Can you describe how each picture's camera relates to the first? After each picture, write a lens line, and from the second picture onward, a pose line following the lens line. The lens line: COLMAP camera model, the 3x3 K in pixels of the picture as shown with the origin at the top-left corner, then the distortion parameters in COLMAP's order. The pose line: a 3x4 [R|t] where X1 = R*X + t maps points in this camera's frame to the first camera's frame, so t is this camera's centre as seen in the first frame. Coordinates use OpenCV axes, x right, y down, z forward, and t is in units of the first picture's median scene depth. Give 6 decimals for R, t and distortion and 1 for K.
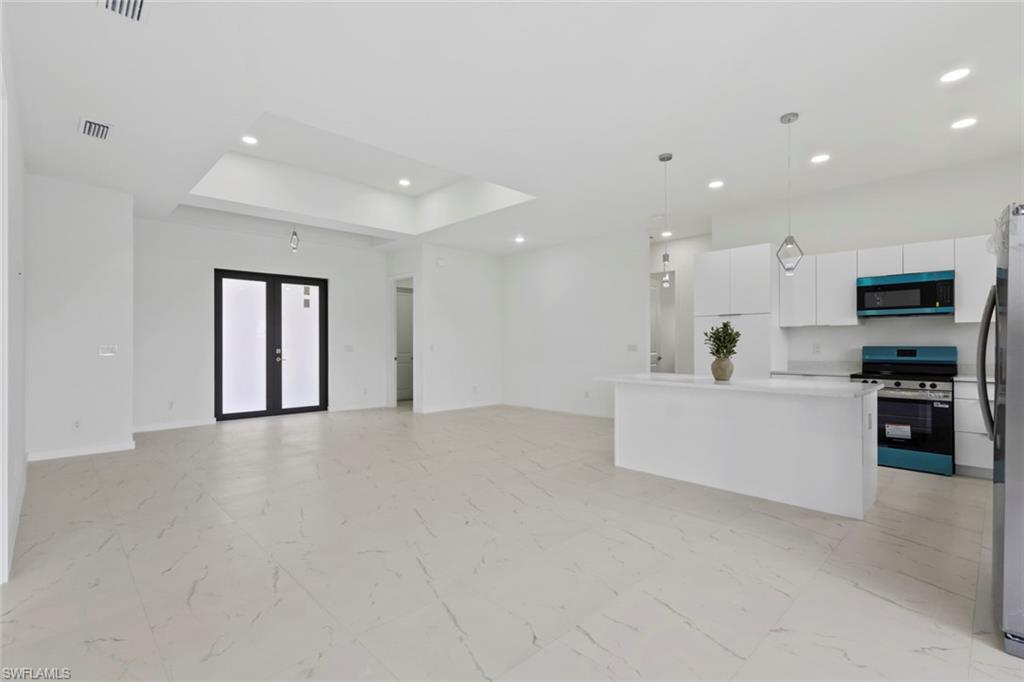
lens RADIAL K [[473.9, 0, 508.9], [0, 473.9, 341.5], [0, 0, 1]] dist [0.001949, 0.000058]
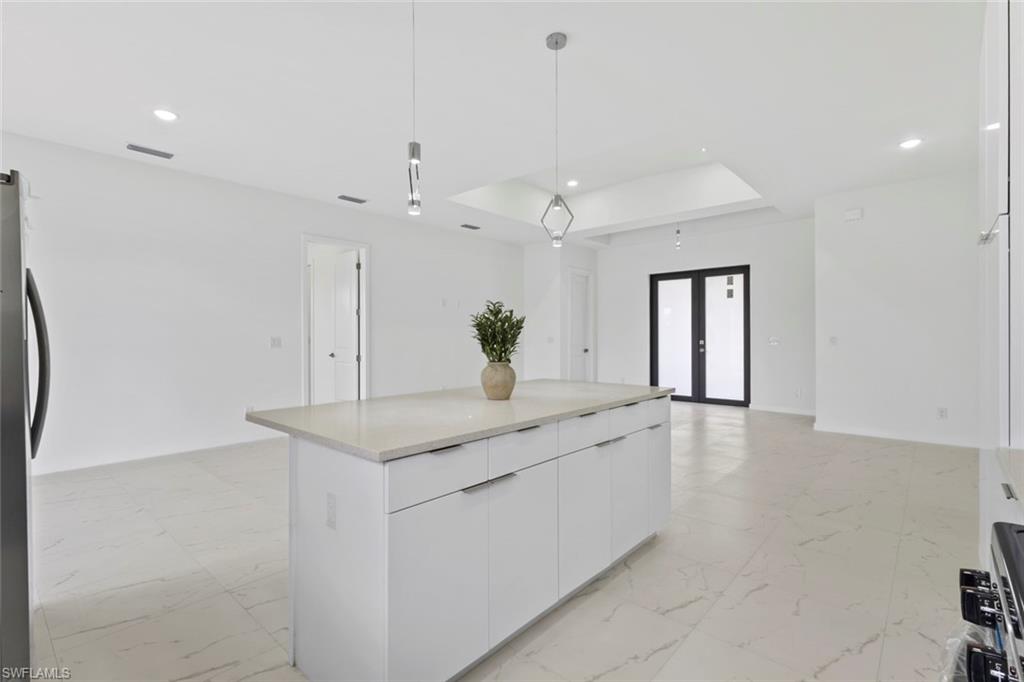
lens RADIAL K [[473.9, 0, 508.6], [0, 473.9, 340.4], [0, 0, 1]] dist [0.001949, 0.000058]
pose [[0.072614, 0.008601, -0.997323, 0.529411], [0.010513, 0.999901, 0.009389, 0.001205], [0.997305, -0.011167, 0.072516, 0.494153]]
